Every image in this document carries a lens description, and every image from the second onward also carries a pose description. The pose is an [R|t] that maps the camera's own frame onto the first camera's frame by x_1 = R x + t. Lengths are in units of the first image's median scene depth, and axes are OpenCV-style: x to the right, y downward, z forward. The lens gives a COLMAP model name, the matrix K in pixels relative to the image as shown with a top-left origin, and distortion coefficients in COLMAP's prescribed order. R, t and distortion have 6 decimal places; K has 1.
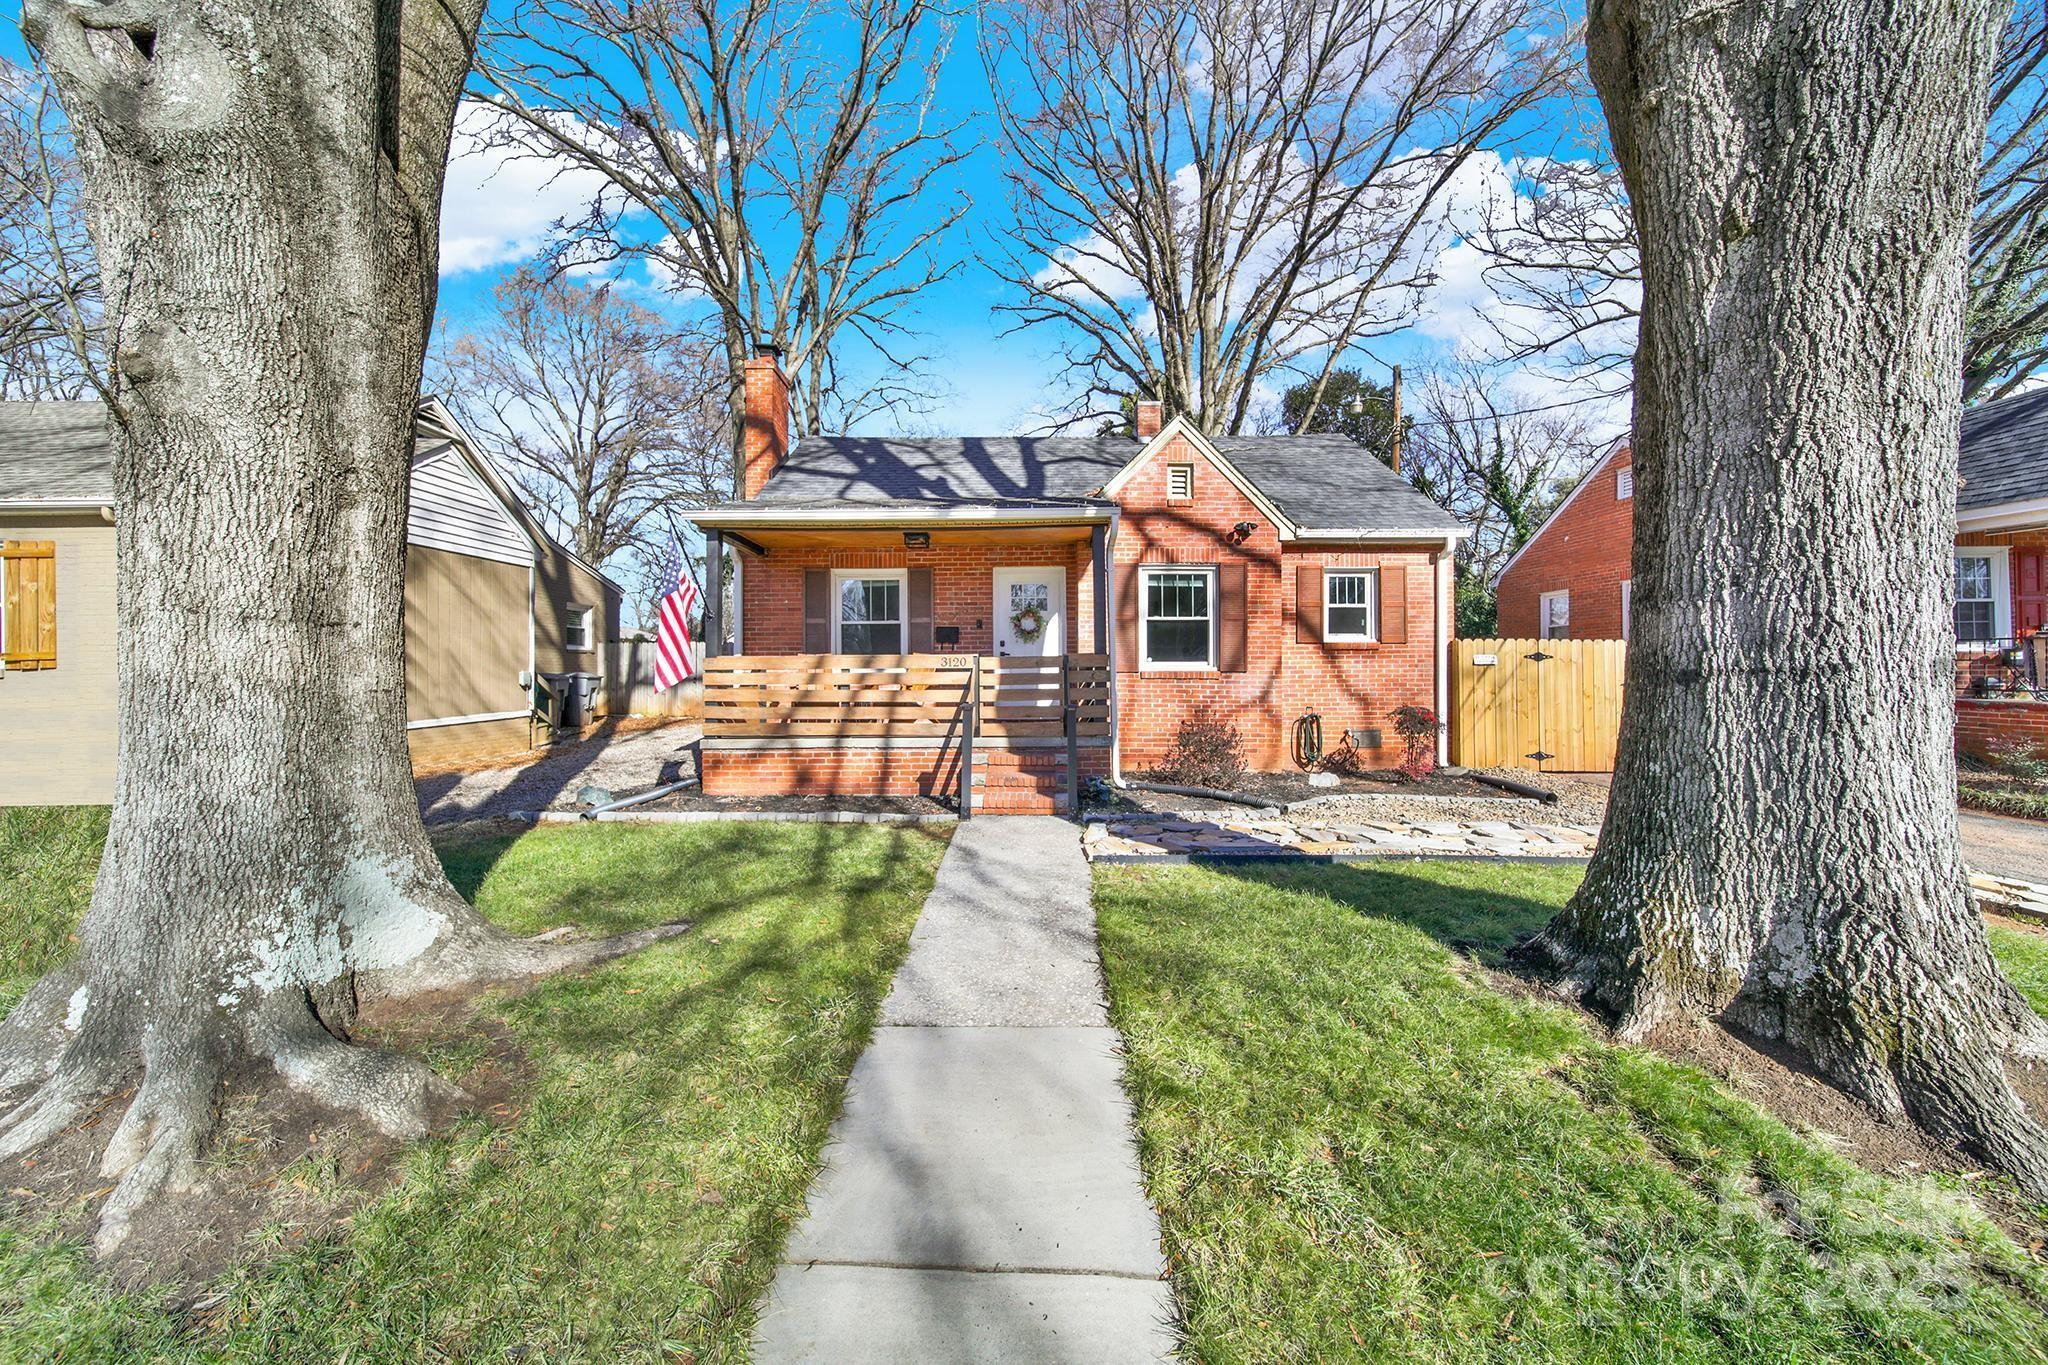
lens RADIAL K [[749.5, 0, 1018.9], [0, 749.5, 663.4], [0, 0, 1]] dist [0.001560, -0.003217]
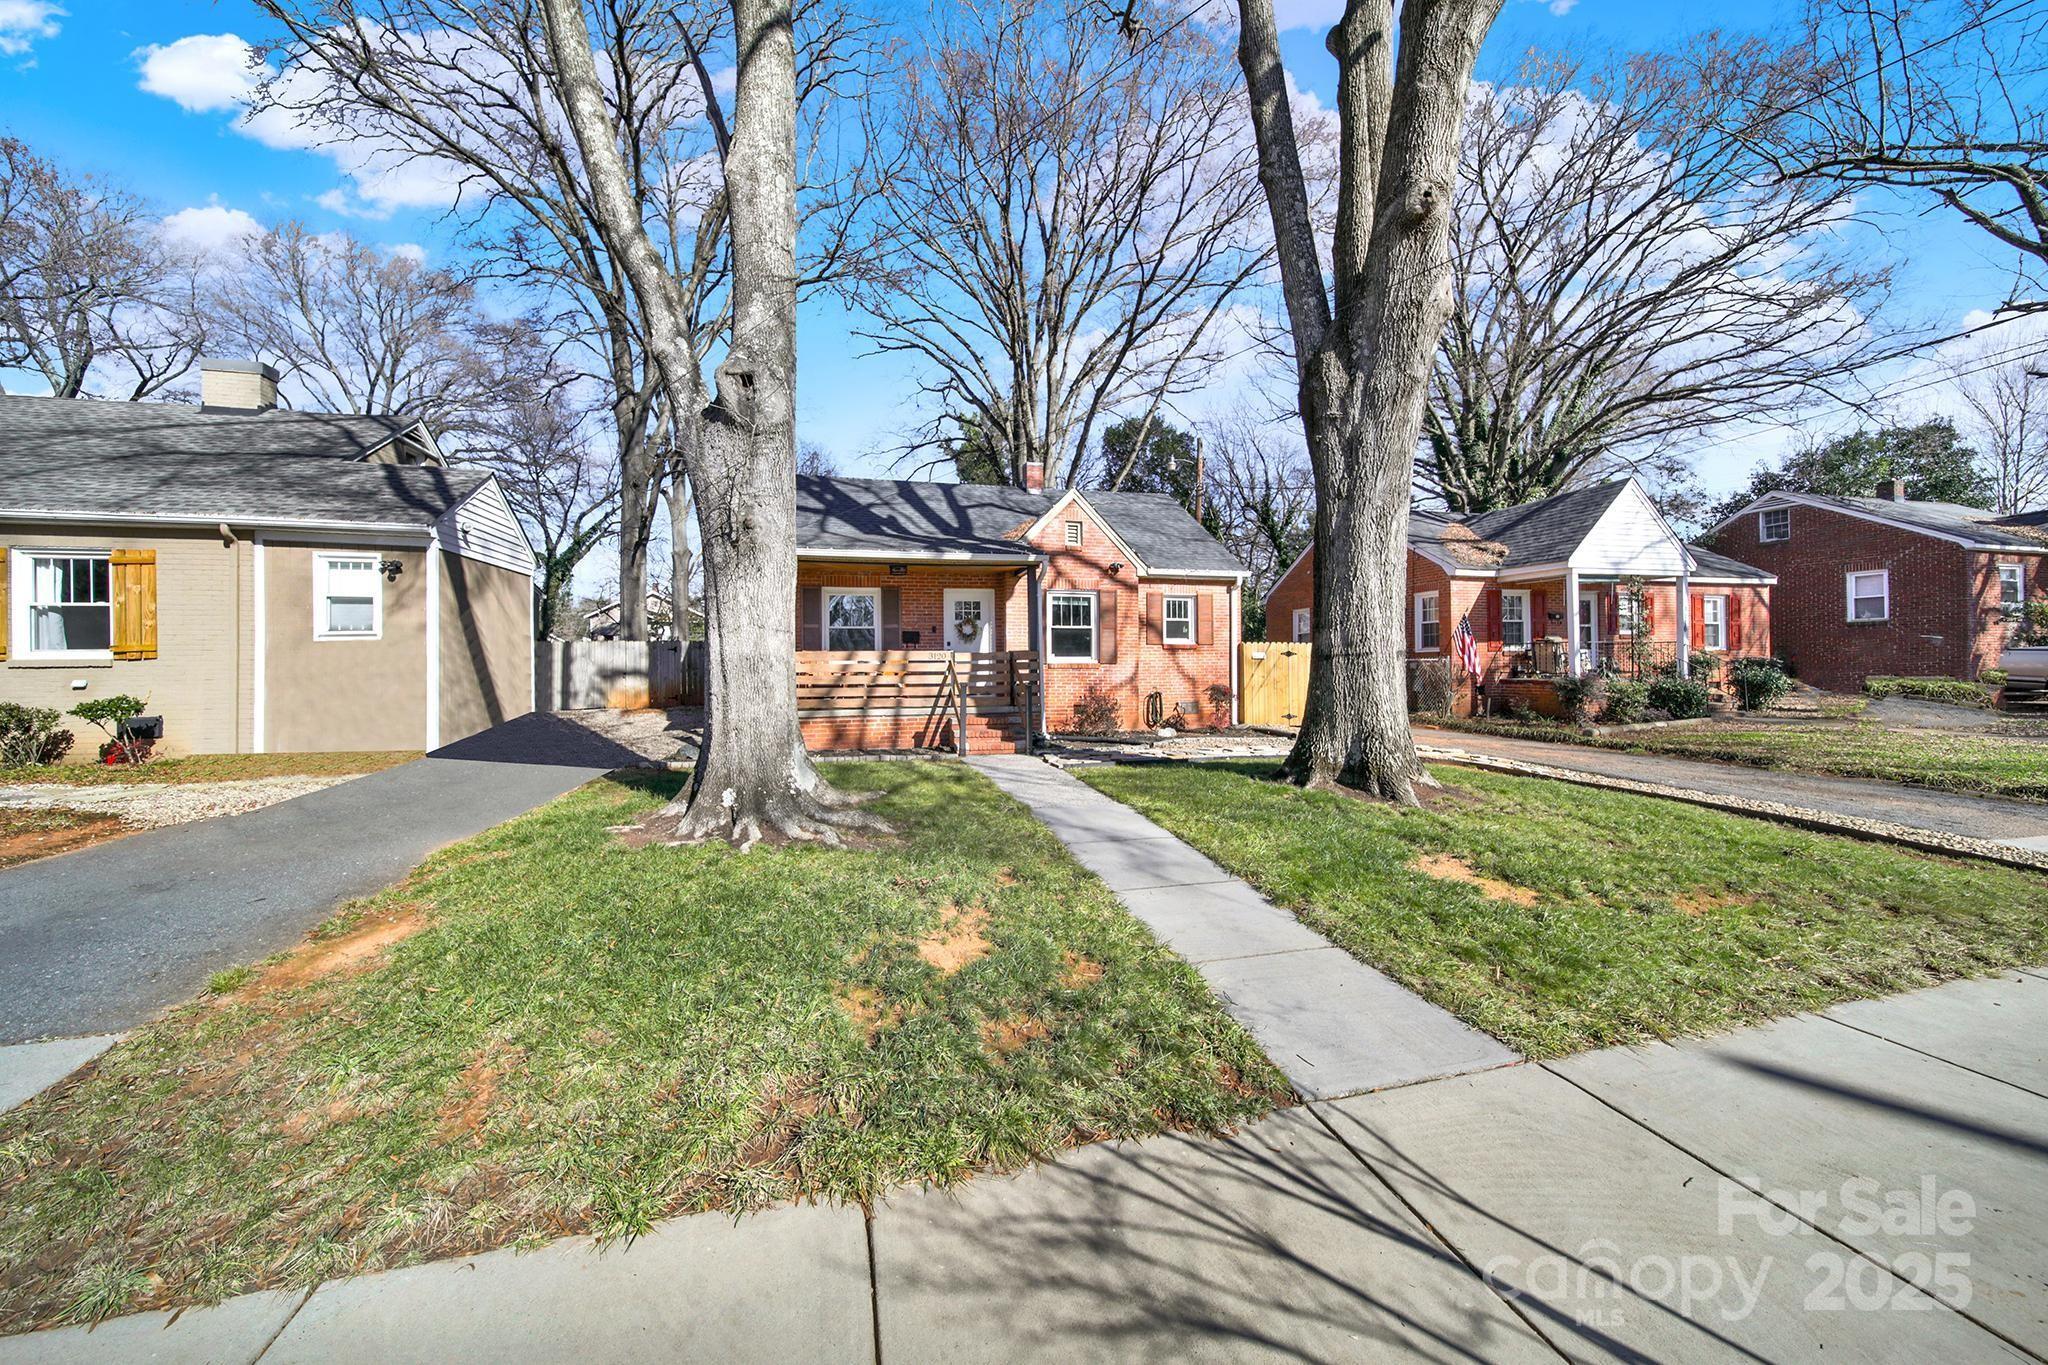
lens RADIAL K [[763.4, 0, 1027.9], [0, 763.4, 668.1], [0, 0, 1]] dist [-0.001416, -0.000104]
pose [[0.965064, -0.003780, 0.261985, -0.258650], [0.002486, 0.999983, 0.005270, 0.011794], [-0.262001, -0.004435, 0.965057, -0.407773]]
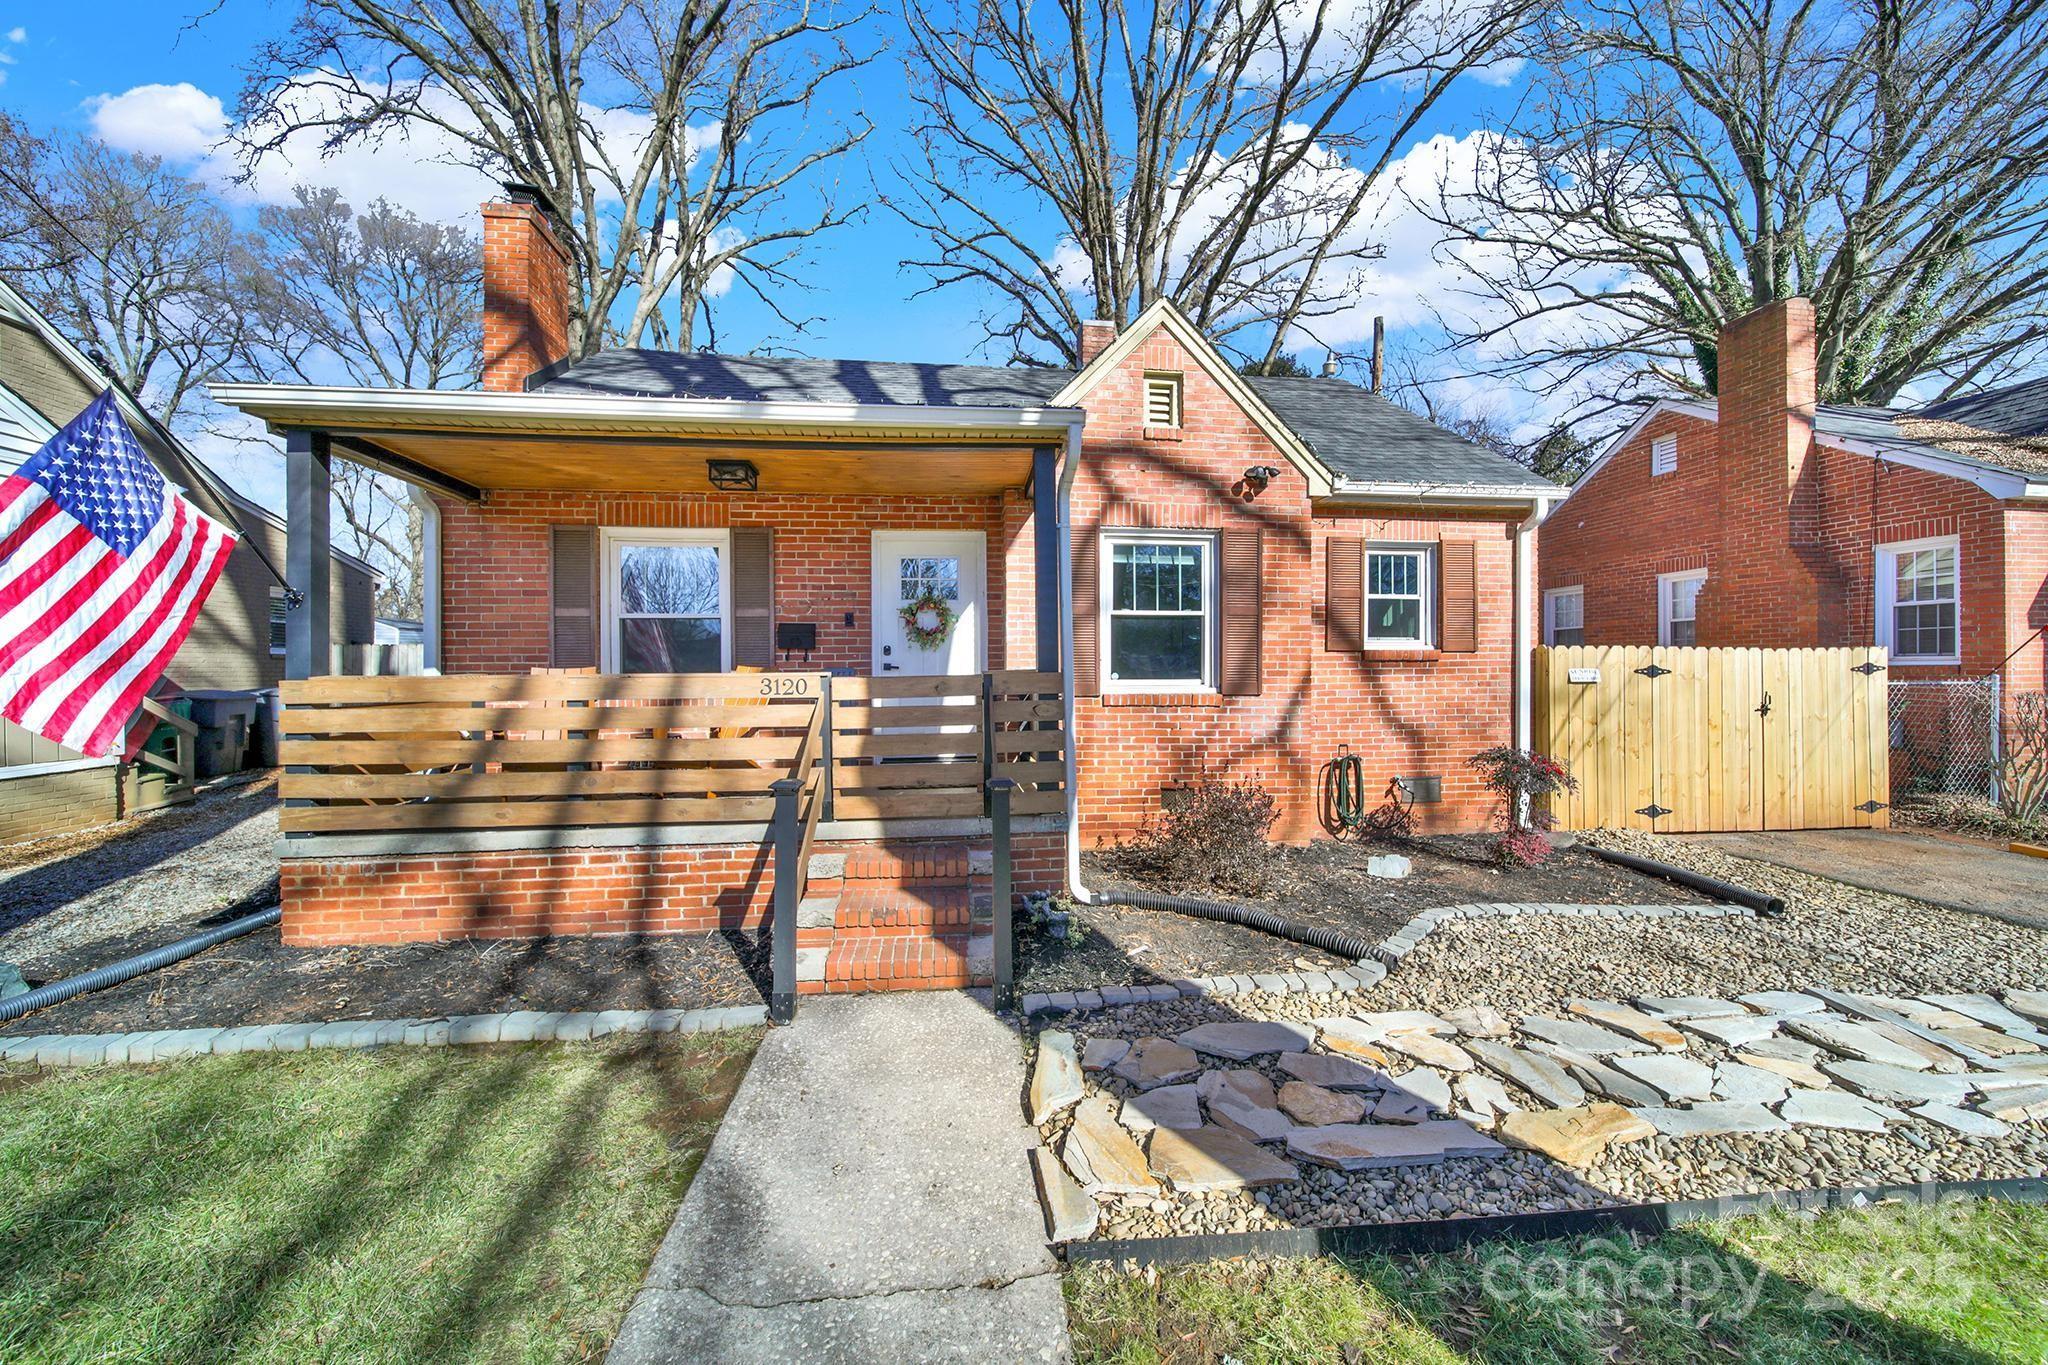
lens RADIAL K [[749.5, 0, 1018.9], [0, 749.5, 663.4], [0, 0, 1]] dist [0.001560, -0.003217]
pose [[0.993859, 0.000862, 0.110648, 0.019707], [-0.000809, 1.000000, -0.000531, -0.015583], [-0.110648, 0.000438, 0.993860, 0.363802]]
